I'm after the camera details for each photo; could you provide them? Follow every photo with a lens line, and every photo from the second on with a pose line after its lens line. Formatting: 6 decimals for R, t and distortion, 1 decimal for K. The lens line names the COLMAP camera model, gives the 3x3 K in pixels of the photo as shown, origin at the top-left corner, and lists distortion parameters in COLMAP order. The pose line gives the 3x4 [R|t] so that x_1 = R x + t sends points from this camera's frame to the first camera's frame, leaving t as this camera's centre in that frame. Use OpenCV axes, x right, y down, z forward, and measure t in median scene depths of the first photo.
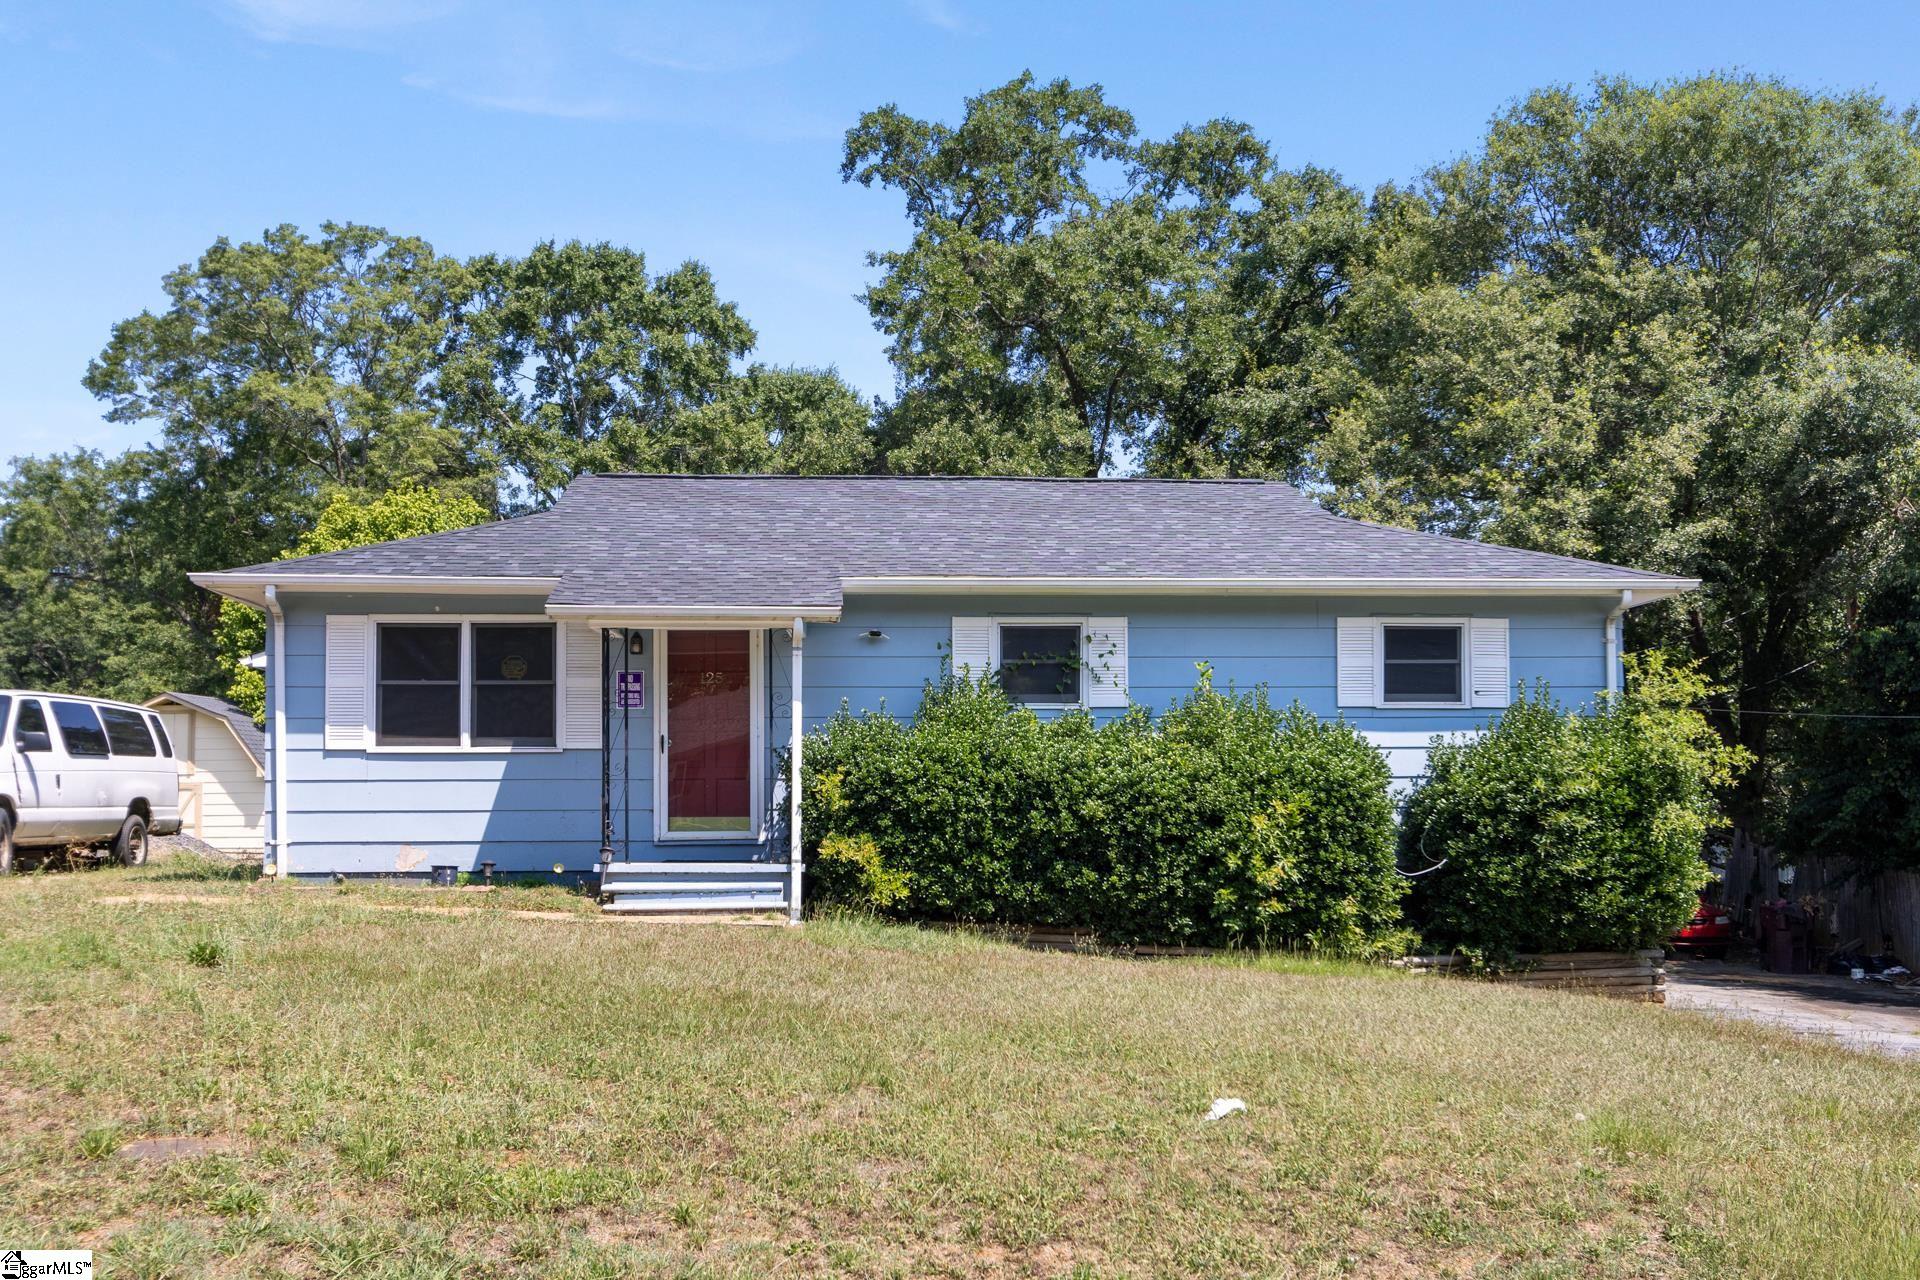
lens RADIAL K [[1870.0, 0, 960.0], [0, 1870.0, 640.0], [0, 0, 1]] dist [0.007514, -0.007888]
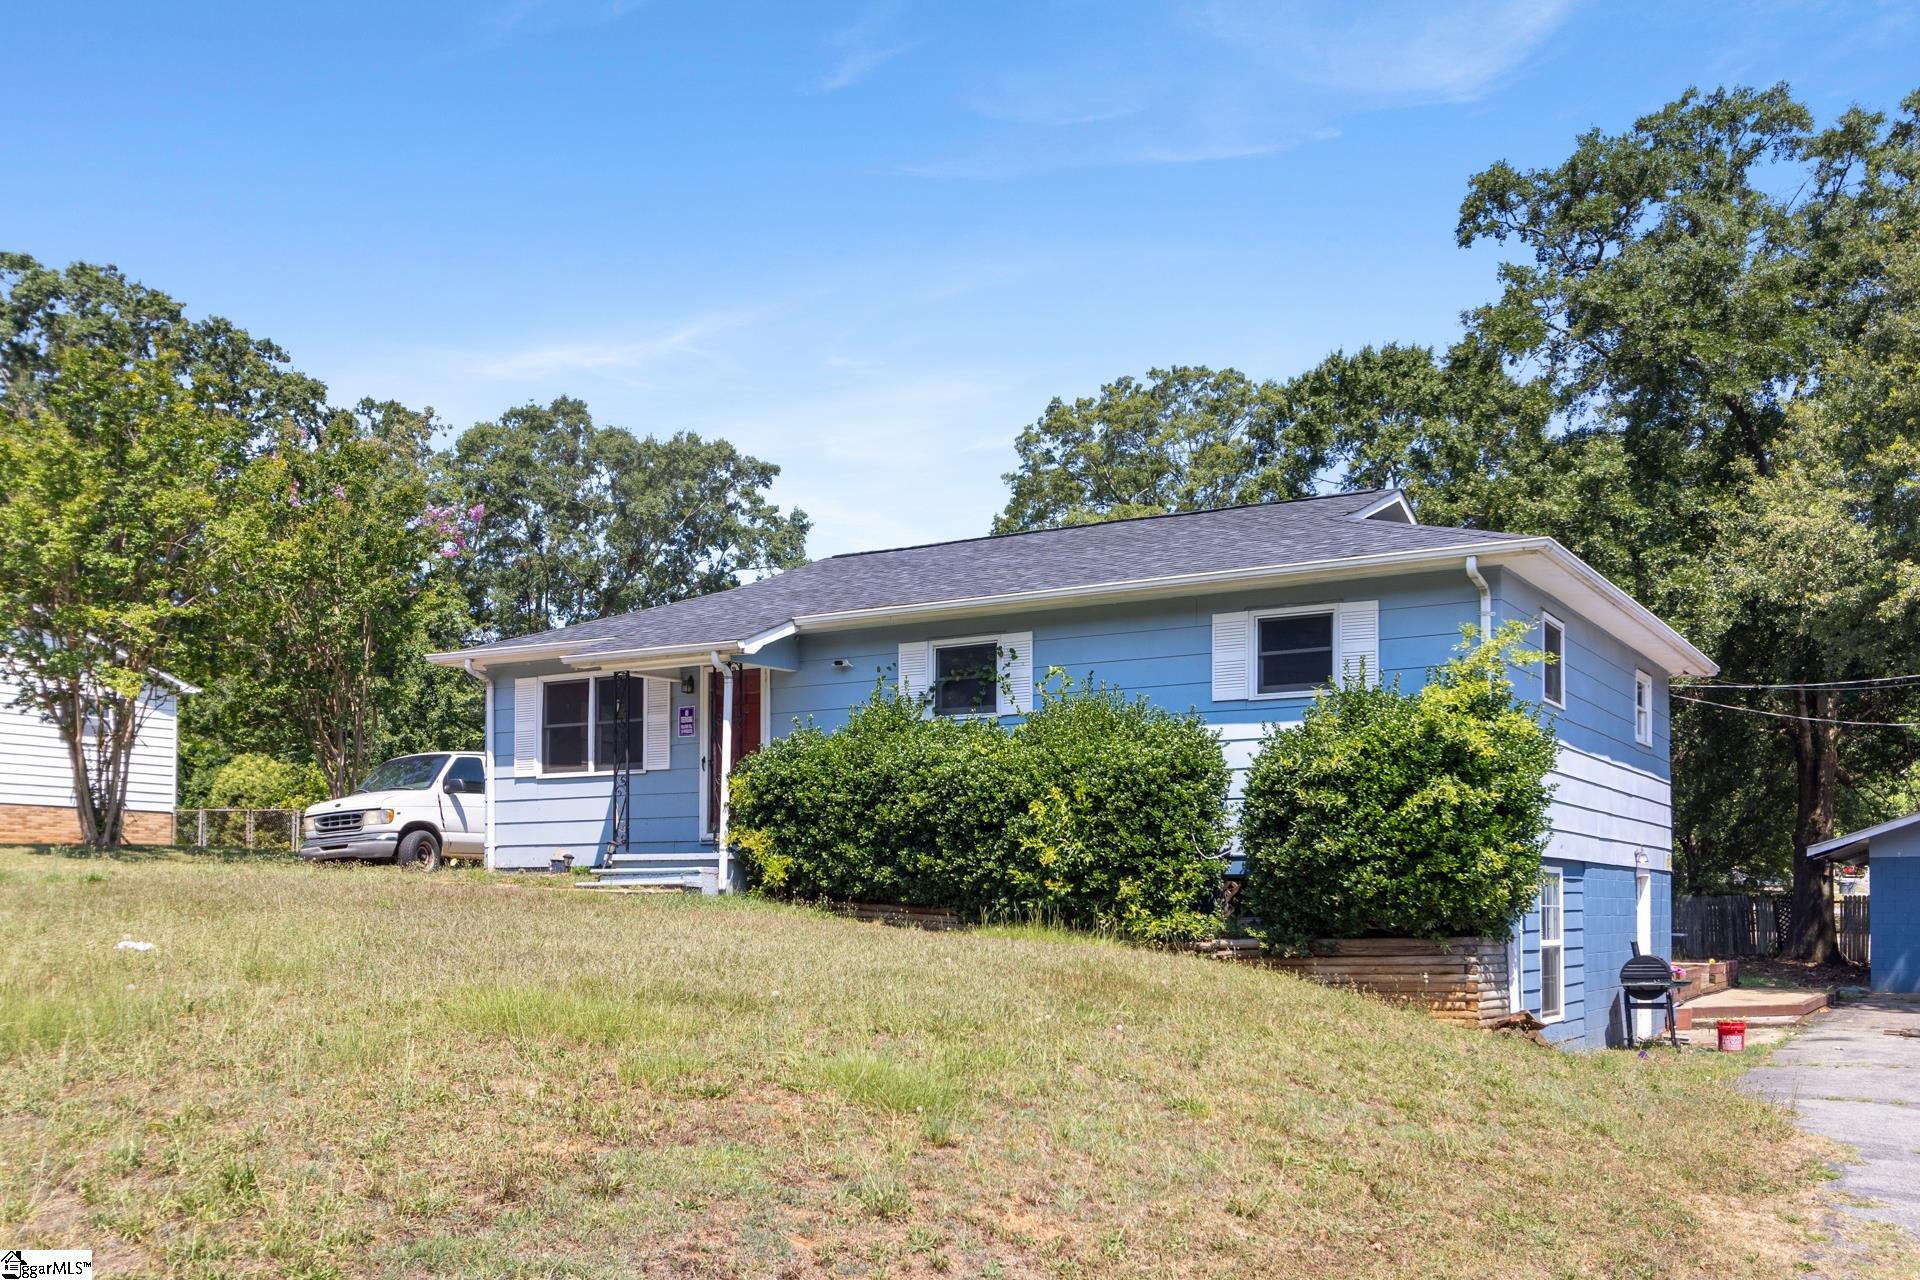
lens RADIAL K [[1787.0, 0, 959.1], [0, 1787.0, 761.4], [0, 0, 1]] dist [0.000707, 0.000483]
pose [[0.818366, -0.042432, -0.573129, 0.663527], [0.046150, 0.998902, -0.008057, 0.071632], [0.572842, -0.019856, 0.819425, 0.121617]]
